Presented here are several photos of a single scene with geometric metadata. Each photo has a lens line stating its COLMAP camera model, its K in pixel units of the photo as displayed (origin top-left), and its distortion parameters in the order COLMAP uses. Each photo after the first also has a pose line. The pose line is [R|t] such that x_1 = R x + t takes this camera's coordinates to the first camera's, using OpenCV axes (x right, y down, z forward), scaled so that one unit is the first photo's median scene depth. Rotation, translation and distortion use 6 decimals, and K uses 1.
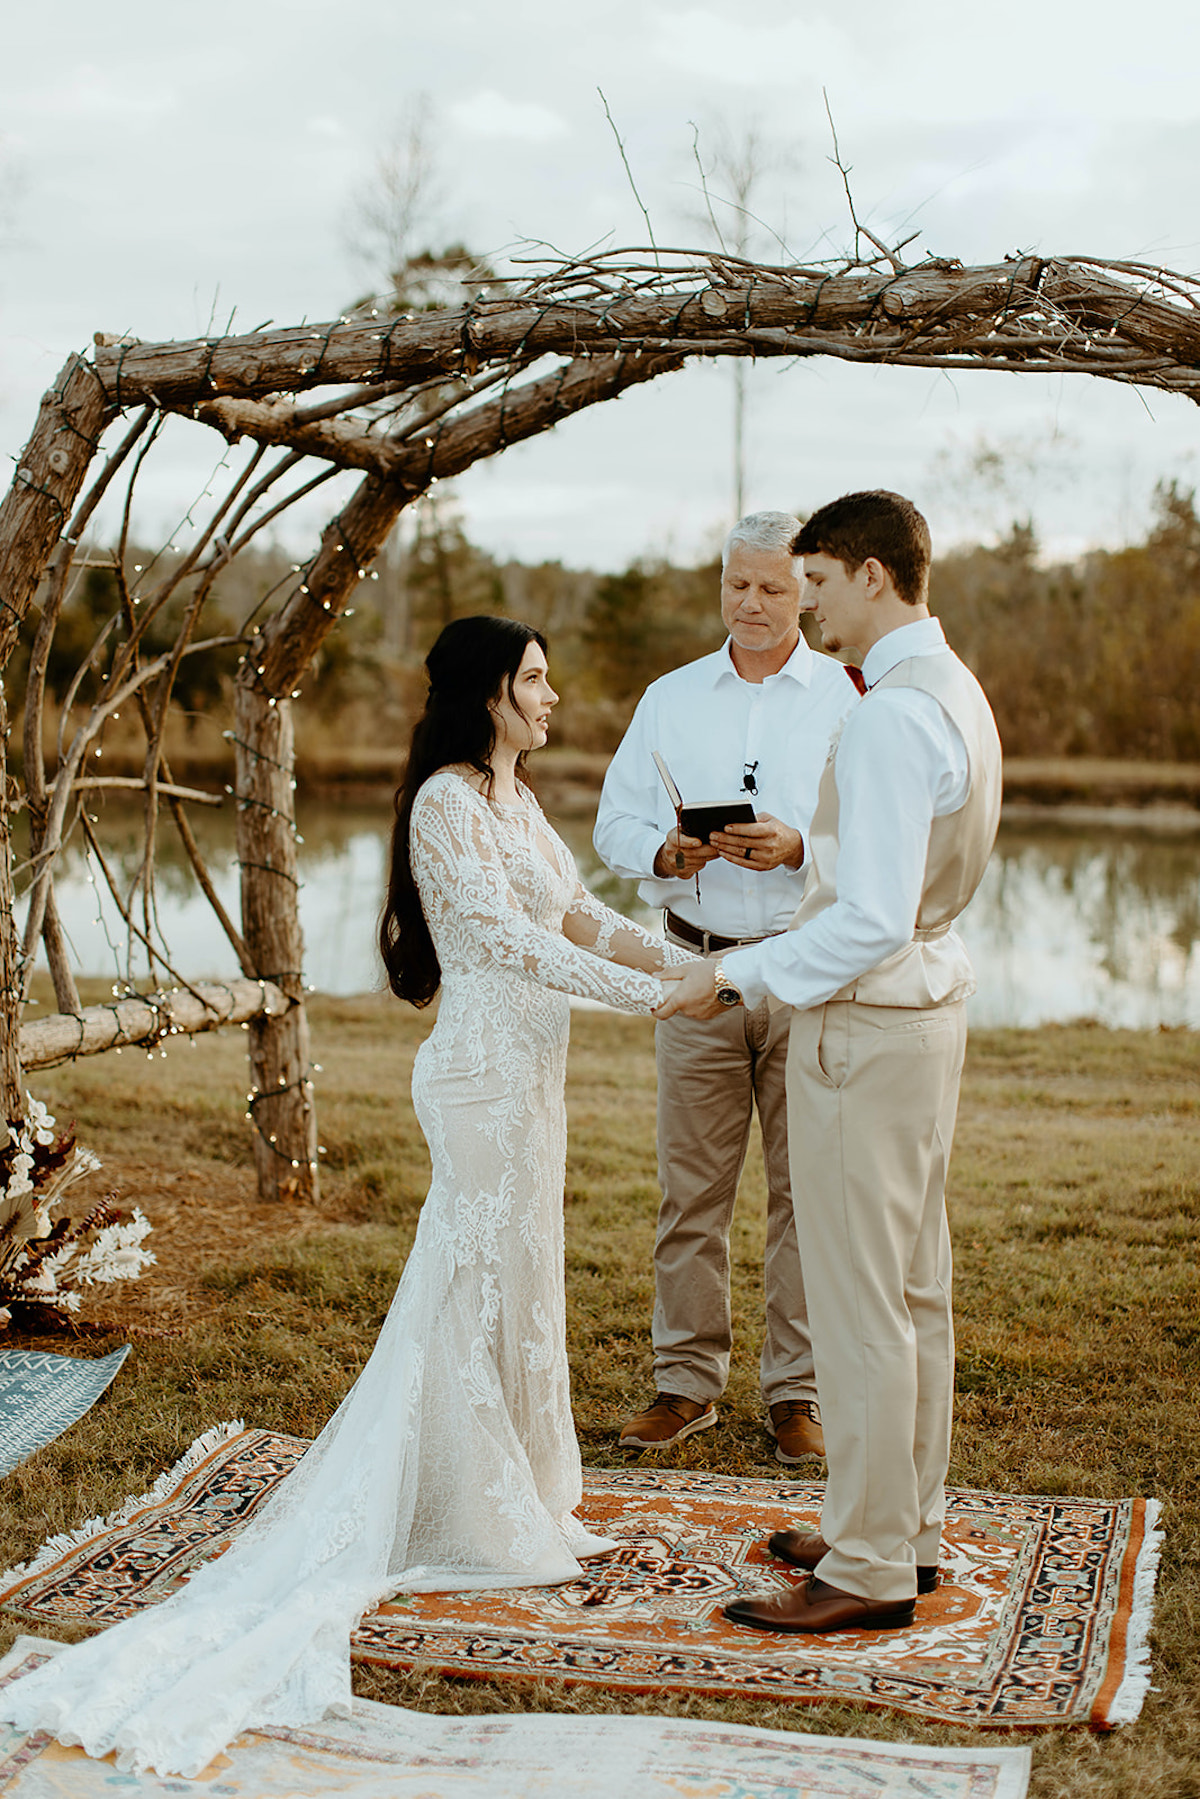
lens RADIAL K [[2758.9, 0, 596.5], [0, 2758.9, 866.9], [0, 0, 1]] dist [-0.127125, 0.183008]
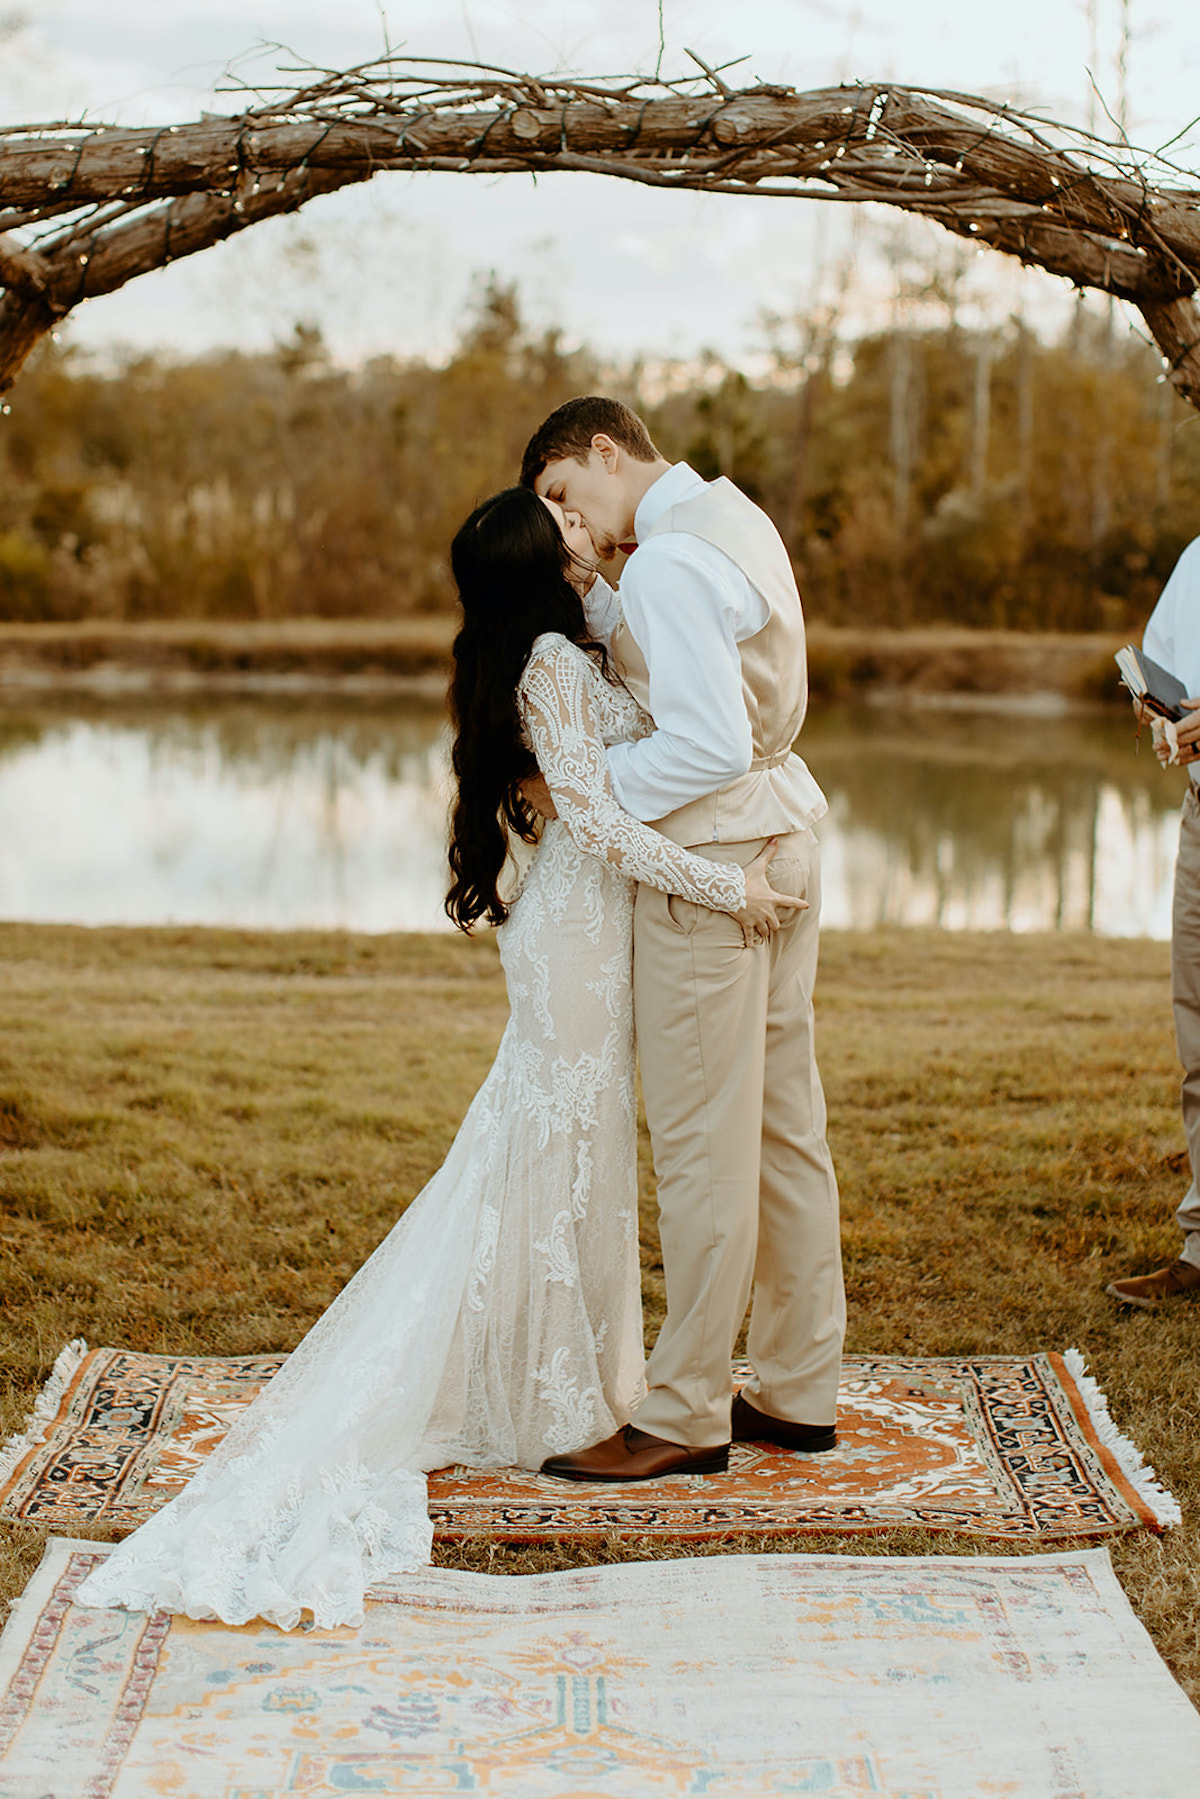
lens RADIAL K [[3501.7, 0, 646.2], [0, 3501.7, 750.7], [0, 0, 1]] dist [-0.071546, -0.189191]
pose [[0.967140, -0.021365, 0.253347, -0.206008], [0.021939, 0.999759, 0.000557, 0.007787], [-0.253298, 0.005020, 0.967375, -0.149262]]
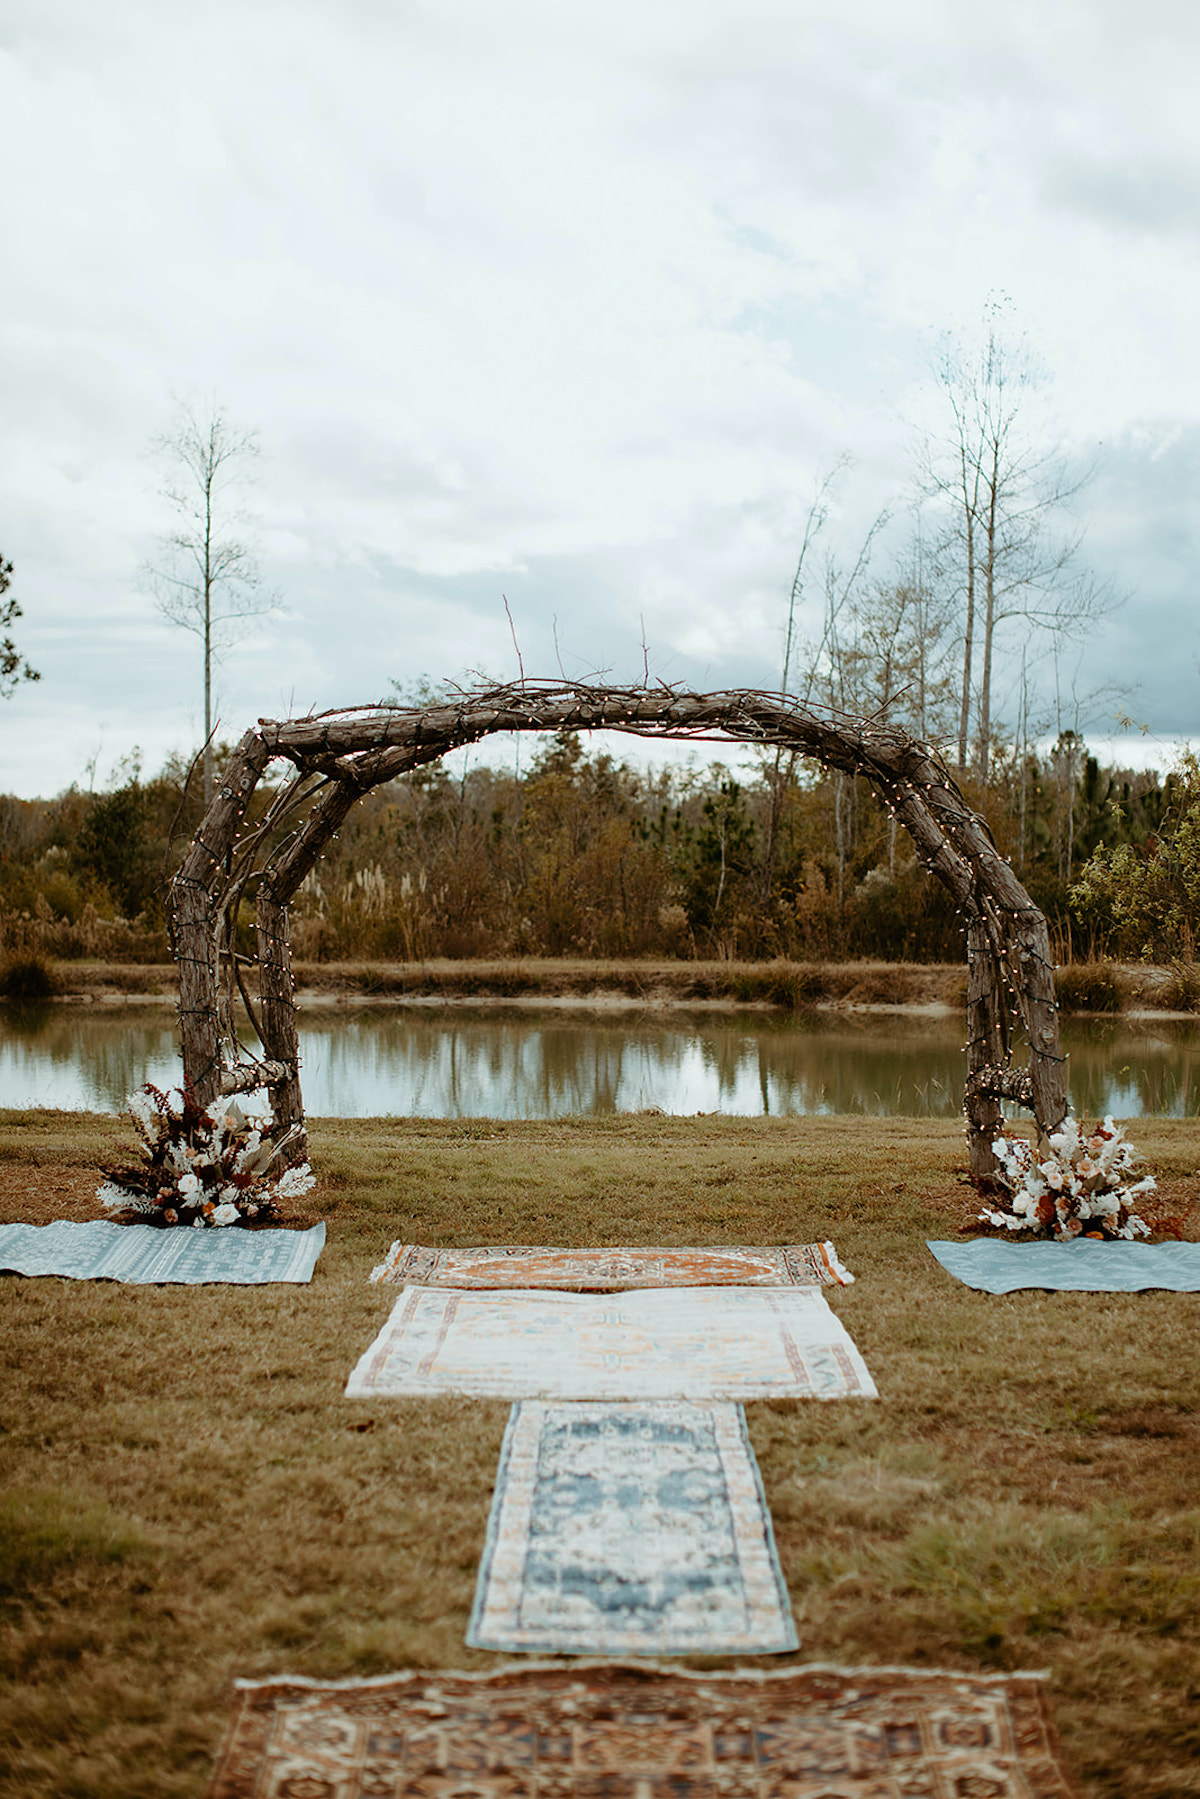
lens RADIAL K [[2615.6, 0, 600.0], [0, 2615.6, 899.5], [0, 0, 1]] dist [-0.115203, 0.135943]
pose [[0.973911, -0.016227, 0.226350, -0.371698], [0.031146, 0.997559, -0.062497, 0.059455], [-0.224784, 0.067917, 0.972039, -0.870536]]
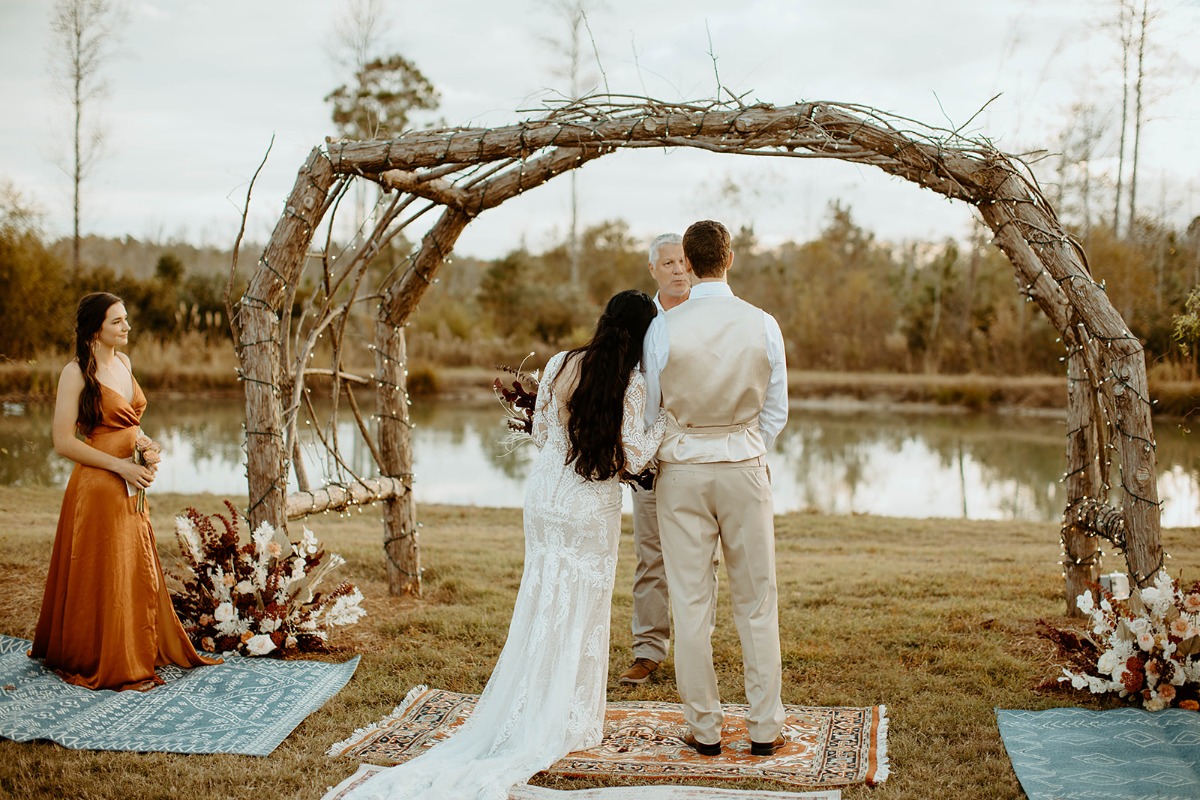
lens RADIAL K [[1744.7, 0, 620.0], [0, 1744.7, 397.3], [0, 0, 1]] dist [-0.115203, 0.135943]
pose [[0.996535, -0.010559, 0.082507, -0.078923], [0.012773, 0.999571, -0.026355, 0.024443], [-0.082193, 0.027318, 0.996242, -0.235532]]
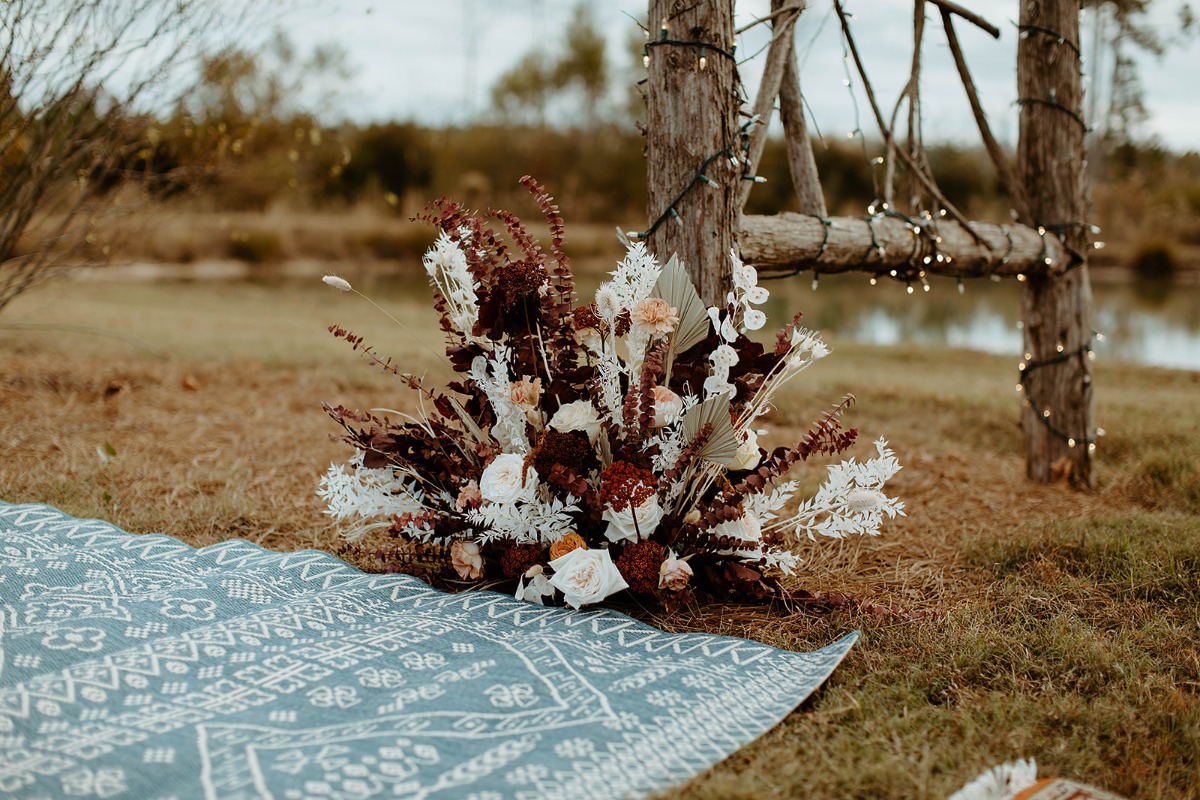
lens RADIAL K [[1744.7, 0, 620.0], [0, 1744.7, 397.3], [0, 0, 1]] dist [-0.115203, 0.135943]
pose [[0.945160, 0.039331, -0.324230, -0.083140], [-0.030156, 0.998991, 0.033279, 0.098175], [0.325212, -0.021676, 0.945393, 0.536091]]
